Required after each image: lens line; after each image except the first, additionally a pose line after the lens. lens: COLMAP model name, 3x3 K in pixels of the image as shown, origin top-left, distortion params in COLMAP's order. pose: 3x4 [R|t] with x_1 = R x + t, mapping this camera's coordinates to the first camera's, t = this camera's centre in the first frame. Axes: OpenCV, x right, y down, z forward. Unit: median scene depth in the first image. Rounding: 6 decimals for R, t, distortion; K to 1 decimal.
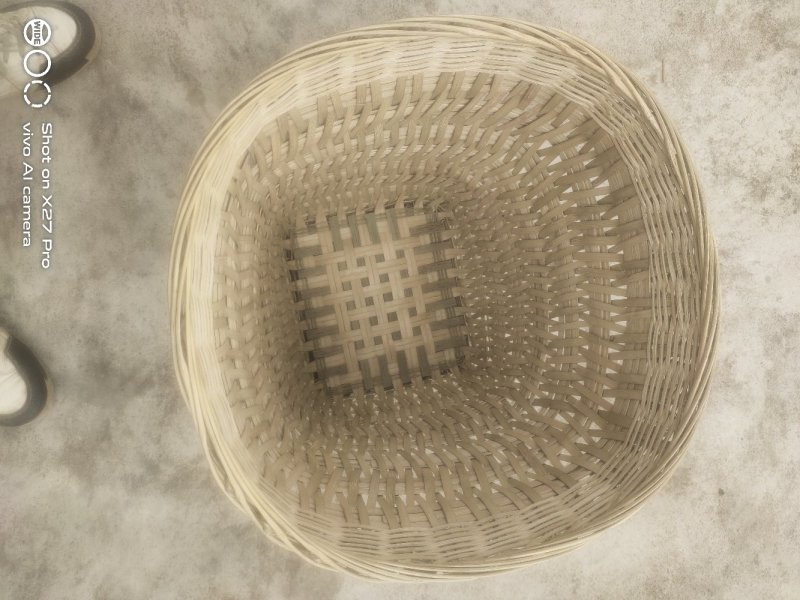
lens RADIAL K [[627.5, 0, 403.3], [0, 627.5, 296.9], [0, 0, 1]] dist [0.054726, -0.041000]
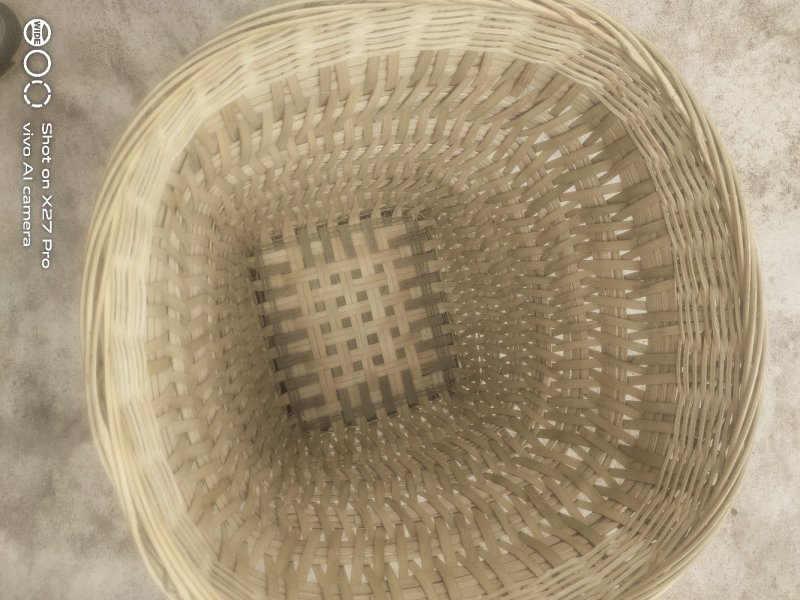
lens RADIAL K [[627.5, 0, 395.3], [0, 627.5, 297.5], [0, 0, 1]] dist [0.054726, -0.041000]
pose [[0.999038, -0.038237, 0.021462, -0.003114], [0.038589, 0.999123, -0.016229, -0.016856], [-0.020822, 0.017042, 0.999638, 0.150641]]
